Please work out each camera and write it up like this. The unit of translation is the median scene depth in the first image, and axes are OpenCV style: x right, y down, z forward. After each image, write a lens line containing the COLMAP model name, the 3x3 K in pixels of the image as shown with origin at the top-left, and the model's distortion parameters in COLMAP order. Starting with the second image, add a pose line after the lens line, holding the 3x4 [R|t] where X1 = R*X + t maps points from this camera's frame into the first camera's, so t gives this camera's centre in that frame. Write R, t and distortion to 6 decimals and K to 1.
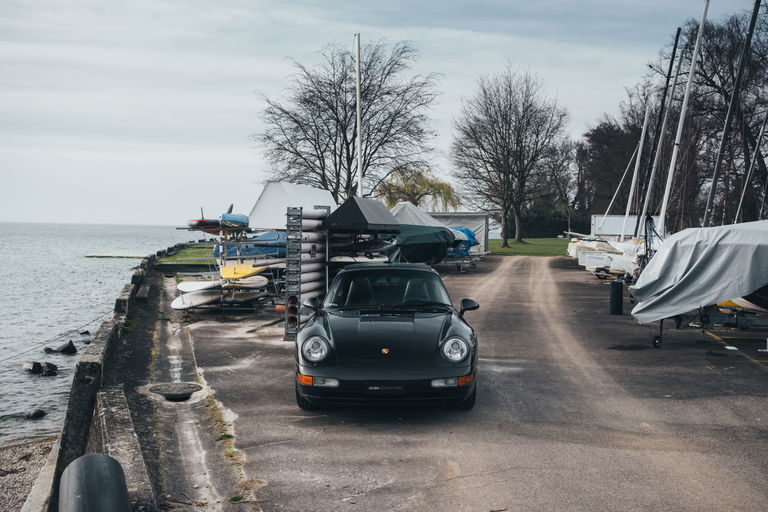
lens RADIAL K [[743.9, 0, 384.0], [0, 743.9, 256.0], [0, 0, 1]] dist [-0.078890, 0.171437]
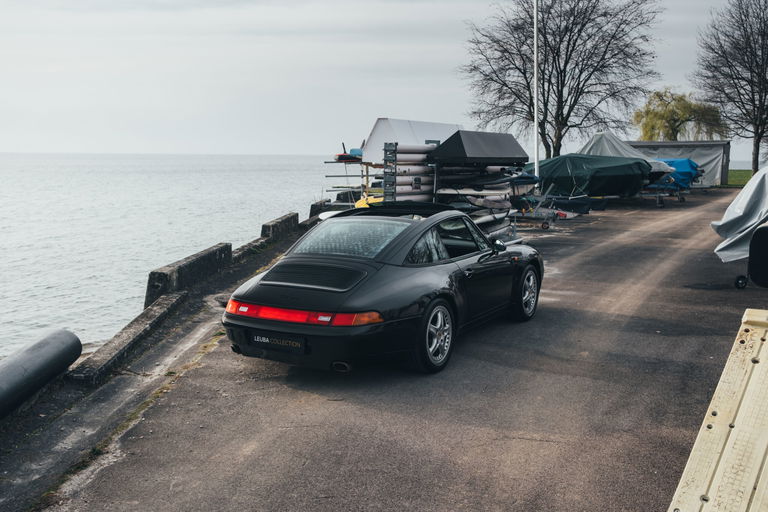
lens RADIAL K [[759.4, 0, 388.8], [0, 759.4, 256.5], [0, 0, 1]] dist [-0.074302, 0.183317]
pose [[0.944339, 0.034138, -0.327197, 0.107405], [-0.004251, 0.995784, 0.091626, -0.000873], [0.328946, -0.085135, 0.940503, -0.021189]]
